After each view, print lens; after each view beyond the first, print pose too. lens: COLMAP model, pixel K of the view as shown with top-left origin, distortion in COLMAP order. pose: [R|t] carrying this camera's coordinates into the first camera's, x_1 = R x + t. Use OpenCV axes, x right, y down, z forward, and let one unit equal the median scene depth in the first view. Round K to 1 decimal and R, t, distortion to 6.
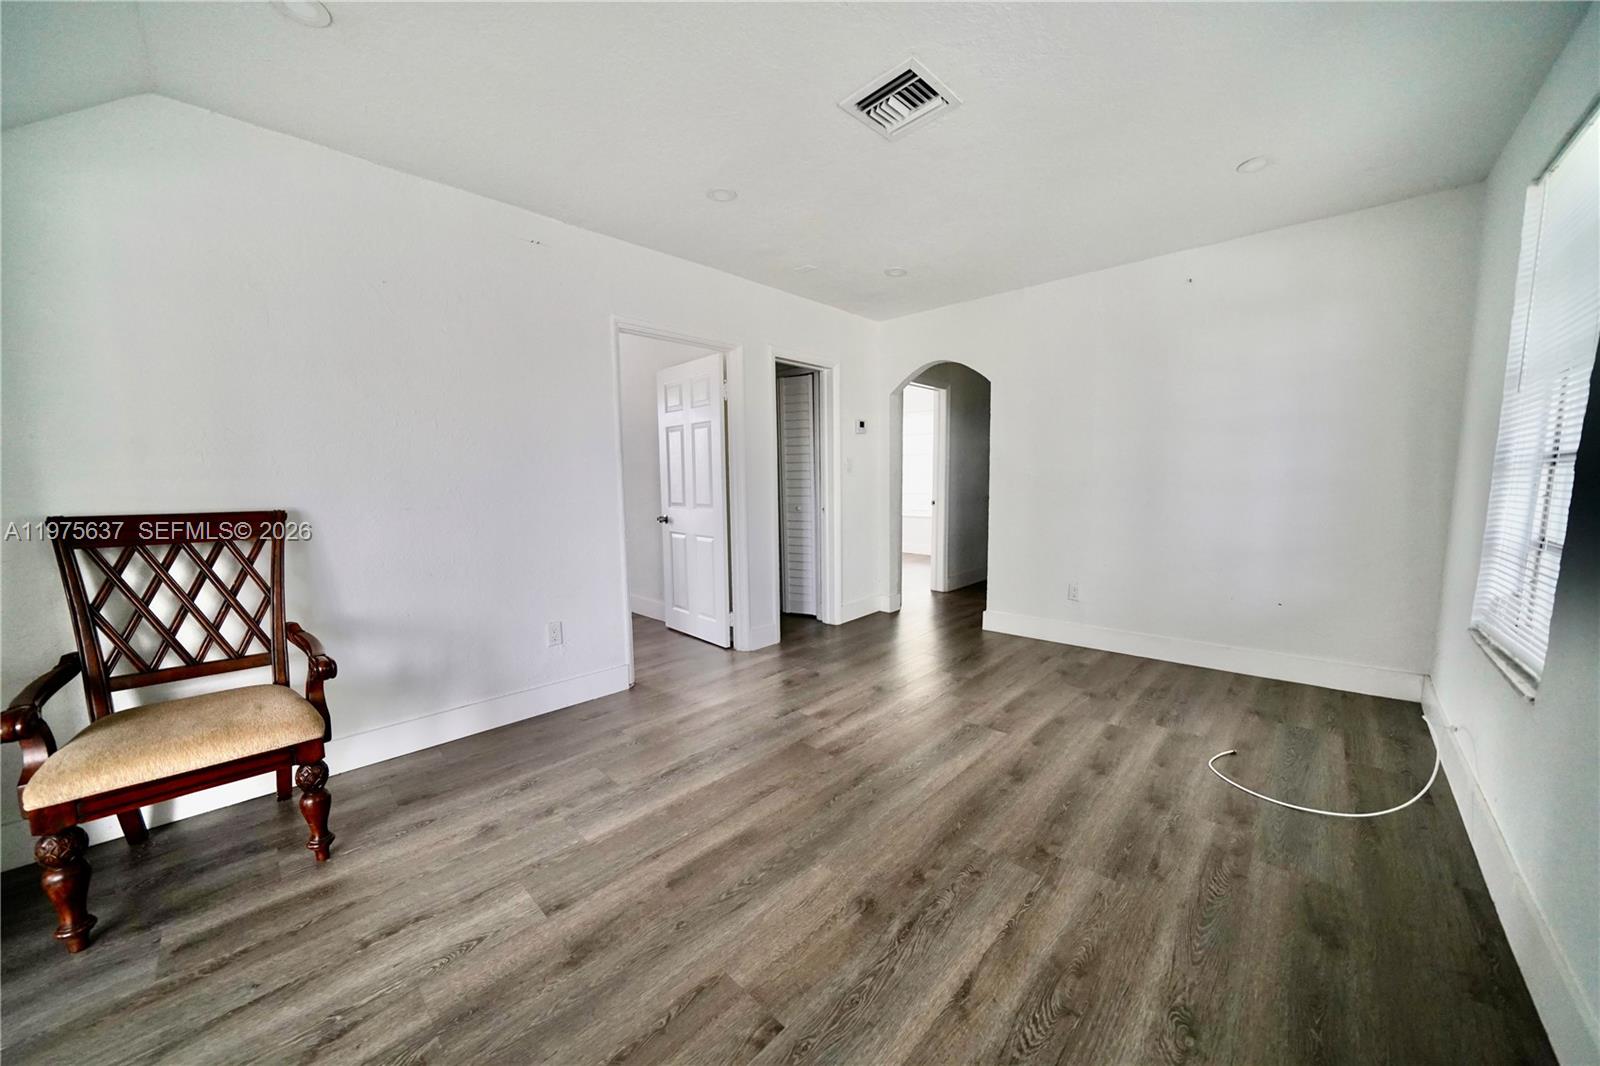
lens RADIAL K [[553.2, 0, 799.2], [0, 553.2, 539.8], [0, 0, 1]] dist [-0.018358, -0.000065]
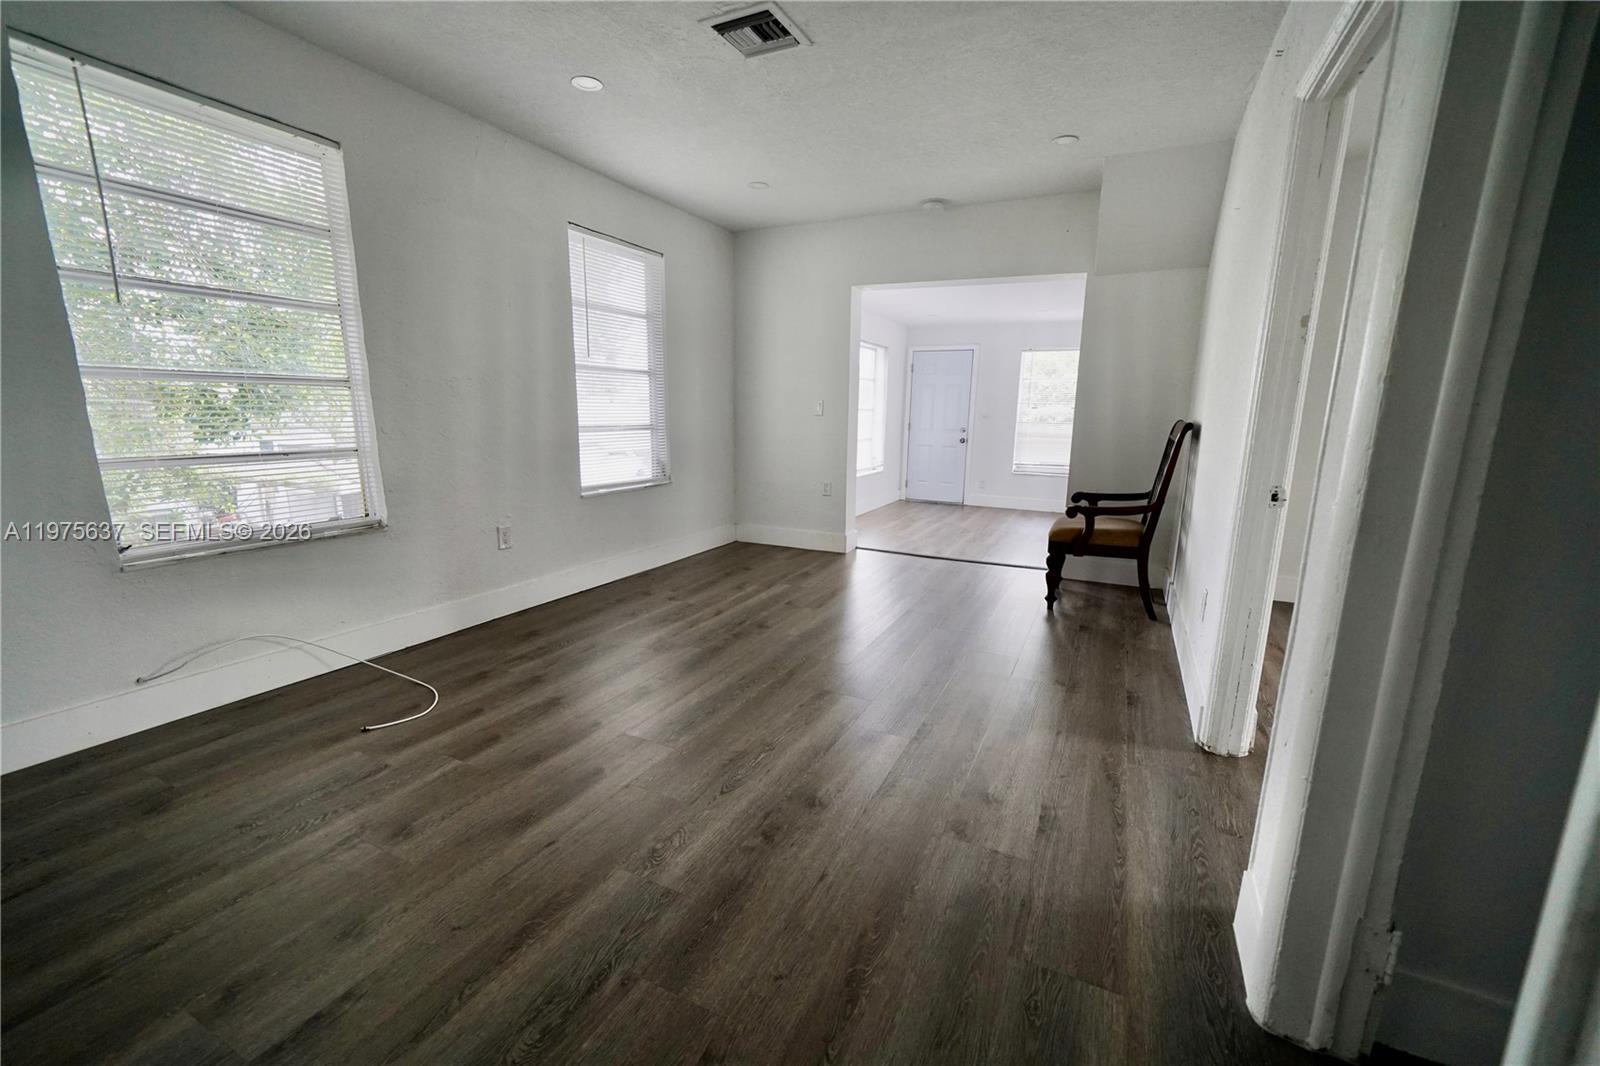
lens RADIAL K [[645.5, 0, 797.3], [0, 645.5, 537.5], [0, 0, 1]] dist [0.004357, 0.000322]
pose [[-0.954206, 0.060737, -0.292921, 0.497875], [-0.033459, 0.951360, 0.306259, -0.247117], [0.297275, 0.302035, -0.905761, 2.286175]]
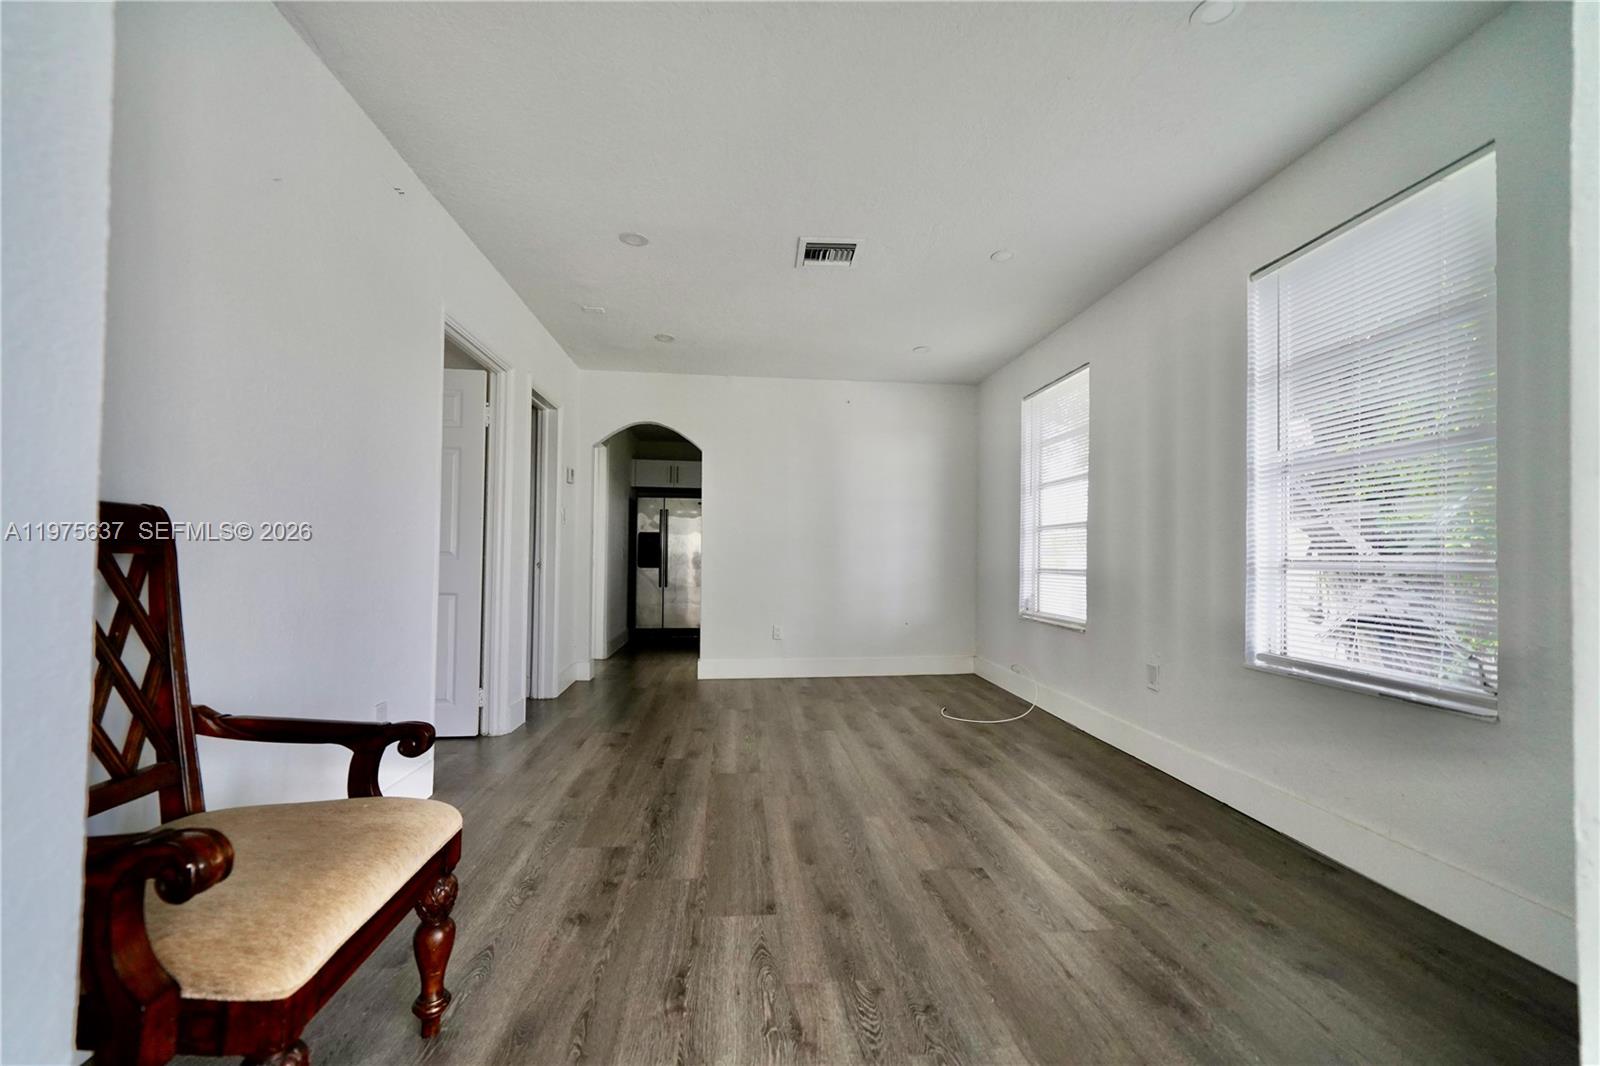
lens RADIAL K [[645.5, 0, 790.4], [0, 645.5, 538.5], [0, 0, 1]] dist [0.004357, 0.000322]
pose [[0.656019, 0.042358, 0.753555, -1.035191], [0.065323, 0.991491, -0.112600, 0.097968], [-0.751913, 0.123092, 0.647670, 0.080744]]
